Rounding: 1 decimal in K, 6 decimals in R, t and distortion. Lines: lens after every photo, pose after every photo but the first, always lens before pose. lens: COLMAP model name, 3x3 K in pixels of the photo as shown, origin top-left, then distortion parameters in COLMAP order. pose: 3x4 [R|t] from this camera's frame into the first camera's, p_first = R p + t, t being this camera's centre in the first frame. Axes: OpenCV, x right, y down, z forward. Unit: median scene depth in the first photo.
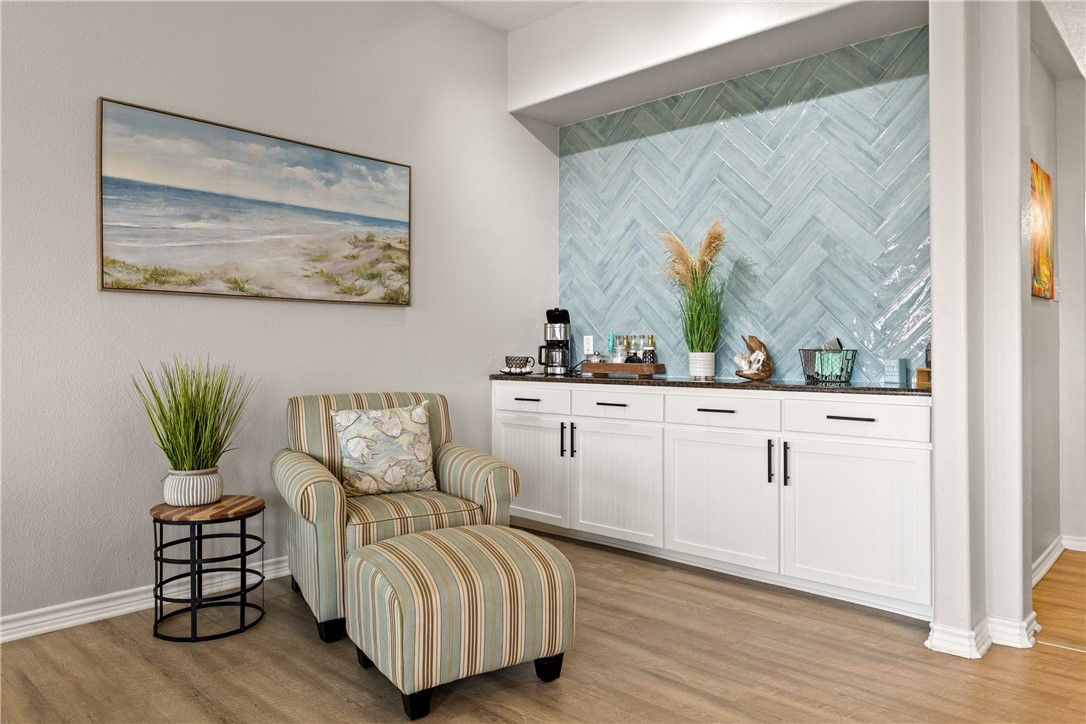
lens RADIAL K [[734.3, 0, 542.9], [0, 734.3, 353.3], [0, 0, 1]] dist [-0.006512, -0.002455]
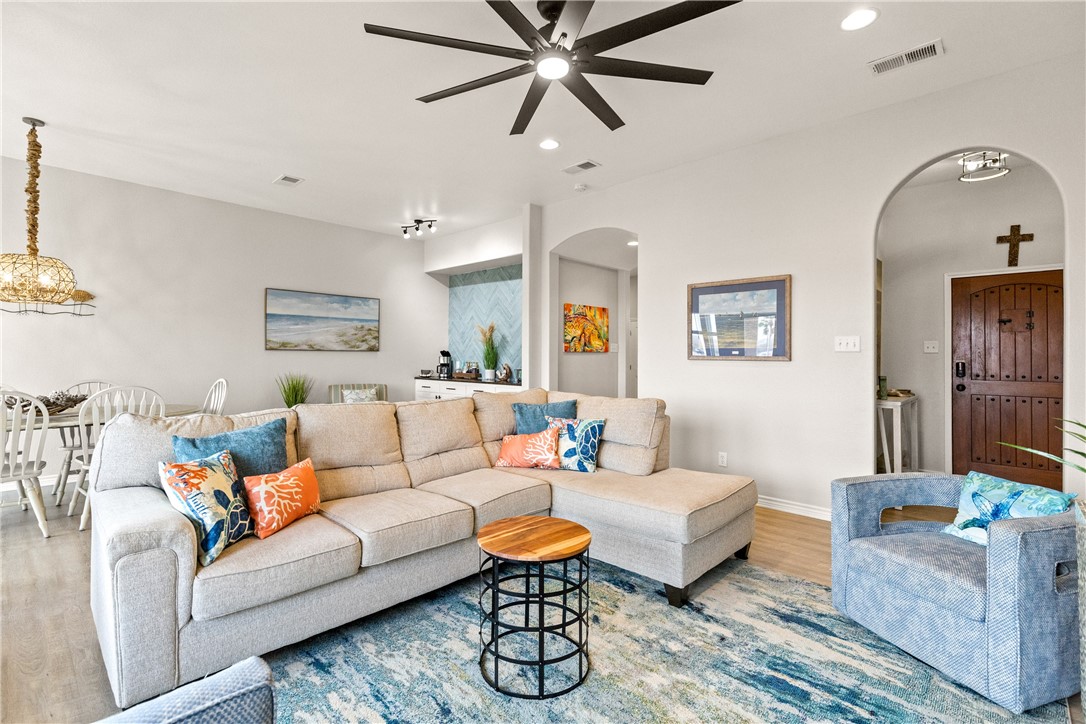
lens RADIAL K [[492.0, 0, 537.9], [0, 492.0, 352.1], [0, 0, 1]] dist [0.004177, -0.000001]
pose [[0.999917, 0.009698, -0.008537, 0.439181], [-0.009799, 0.999882, -0.011800, -0.049275], [0.008421, 0.011883, 0.999894, -0.831612]]
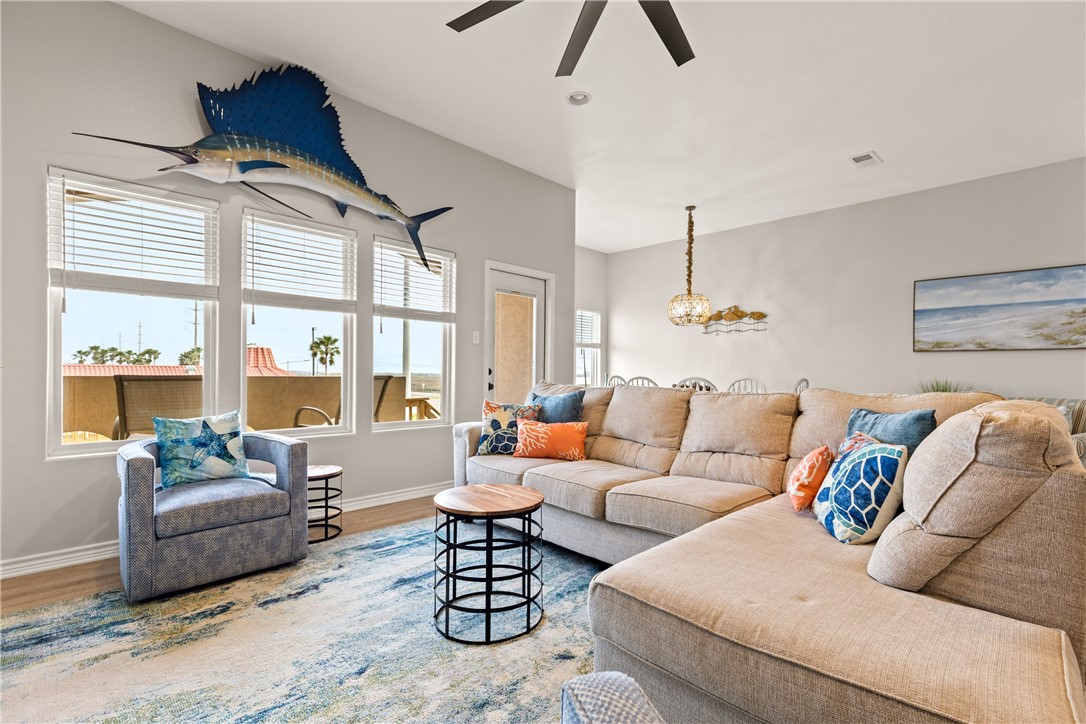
lens RADIAL K [[492.0, 0, 553.1], [0, 492.0, 375.5], [0, 0, 1]] dist [0.004177, -0.000001]
pose [[-0.023025, 0.010615, -0.999679, 0.973458], [-0.011108, 0.999879, 0.010873, -0.003126], [0.999673, 0.011355, -0.022904, -0.228603]]
